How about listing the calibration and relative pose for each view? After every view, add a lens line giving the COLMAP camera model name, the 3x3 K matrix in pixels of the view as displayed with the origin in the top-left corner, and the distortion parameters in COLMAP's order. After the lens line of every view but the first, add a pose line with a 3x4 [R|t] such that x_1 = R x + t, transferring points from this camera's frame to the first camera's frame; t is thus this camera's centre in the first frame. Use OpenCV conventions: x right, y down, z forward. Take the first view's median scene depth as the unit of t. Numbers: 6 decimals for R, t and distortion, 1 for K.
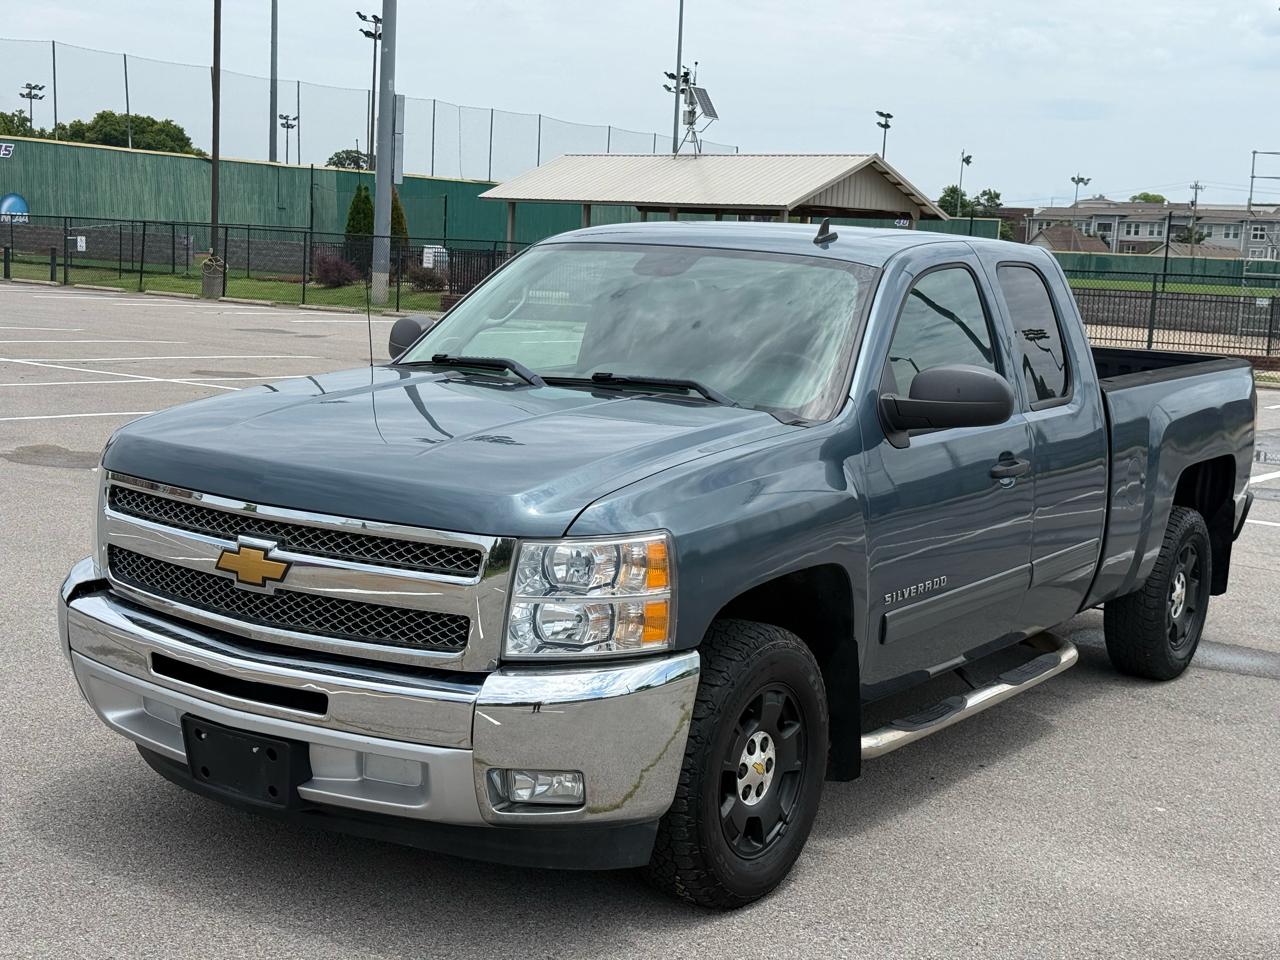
lens RADIAL K [[1647.6, 0, 680.1], [0, 1647.6, 481.5], [0, 0, 1]] dist [0.114808, -0.023377]
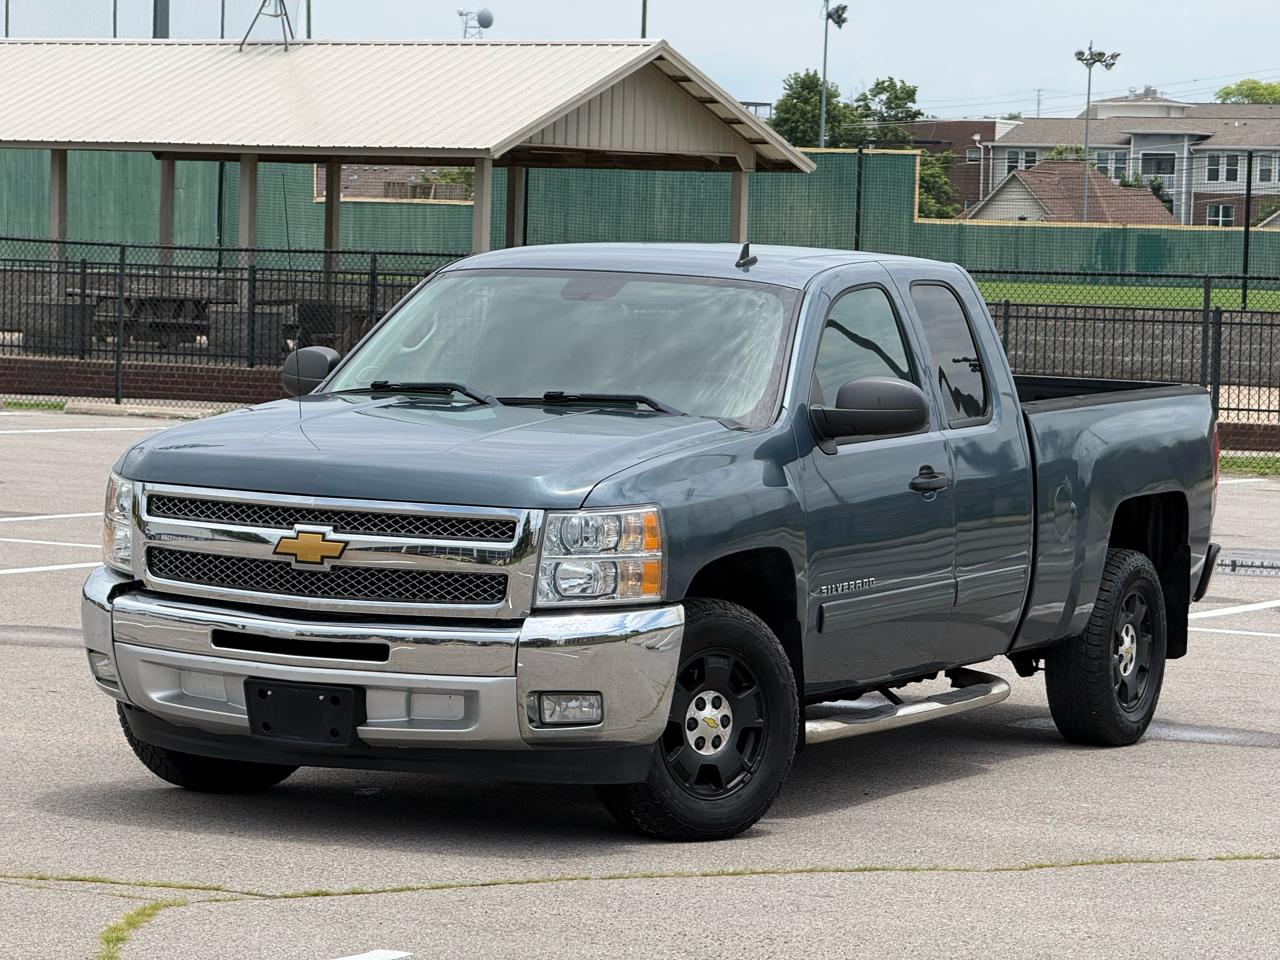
lens RADIAL K [[4367.2, 0, 640.0], [0, 4367.2, 480.0], [0, 0, 1]] dist [0.333445, -0.597379]
pose [[0.992124, -0.024759, 0.122791, -0.347917], [0.034475, 0.996385, -0.077637, 0.218222], [-0.120425, 0.081259, 0.989391, -1.850410]]
